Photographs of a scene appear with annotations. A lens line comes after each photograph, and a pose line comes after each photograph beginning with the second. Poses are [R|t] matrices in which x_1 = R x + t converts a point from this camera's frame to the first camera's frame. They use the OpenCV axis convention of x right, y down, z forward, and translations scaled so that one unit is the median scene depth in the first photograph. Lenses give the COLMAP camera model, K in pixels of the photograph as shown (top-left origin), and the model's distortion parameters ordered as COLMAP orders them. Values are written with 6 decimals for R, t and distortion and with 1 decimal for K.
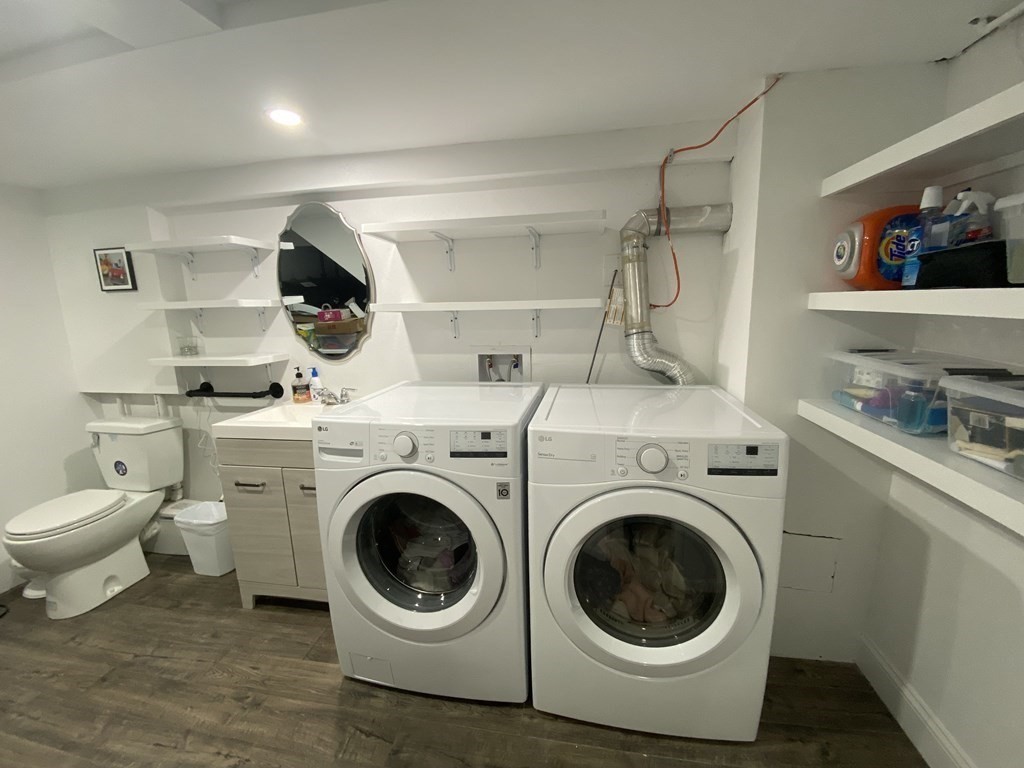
lens RADIAL K [[416.3, 0, 512.8], [0, 416.3, 384.3], [0, 0, 1]] dist [-0.023835, -0.002721]
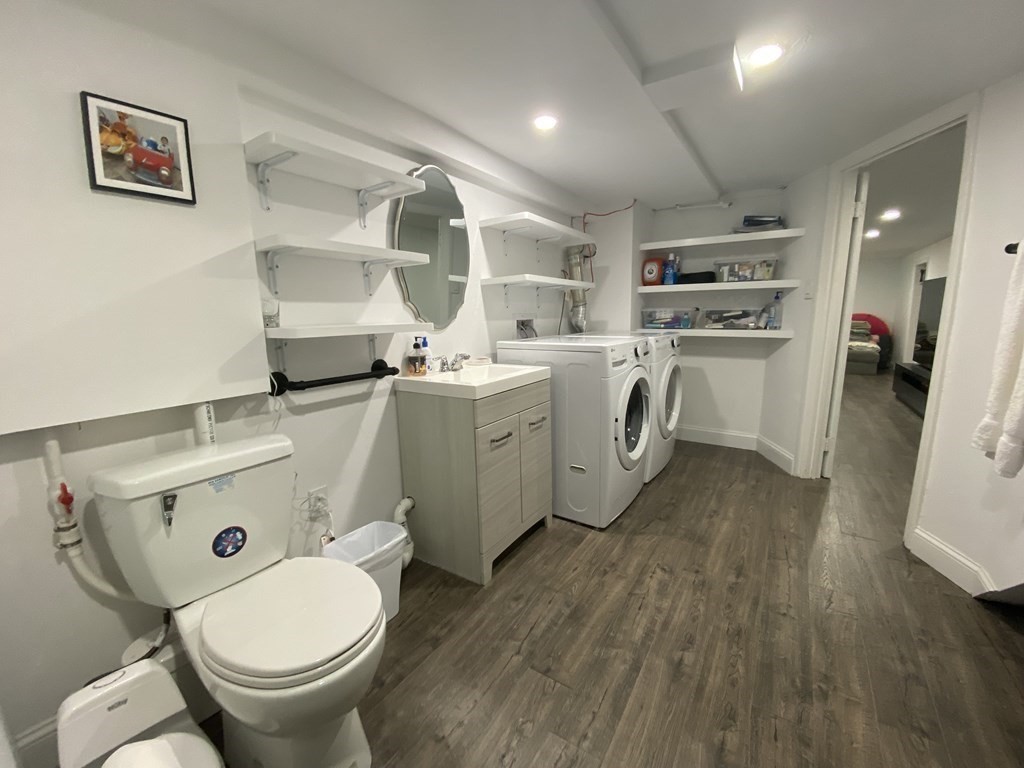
lens RADIAL K [[416.4, 0, 511.8], [0, 416.4, 378.5], [0, 0, 1]] dist [0.002463, 0.000245]
pose [[0.410336, -0.128479, 0.902839, -1.695139], [0.175407, 0.982659, 0.060116, 0.041957], [-0.894906, 0.133697, 0.425756, 0.557819]]
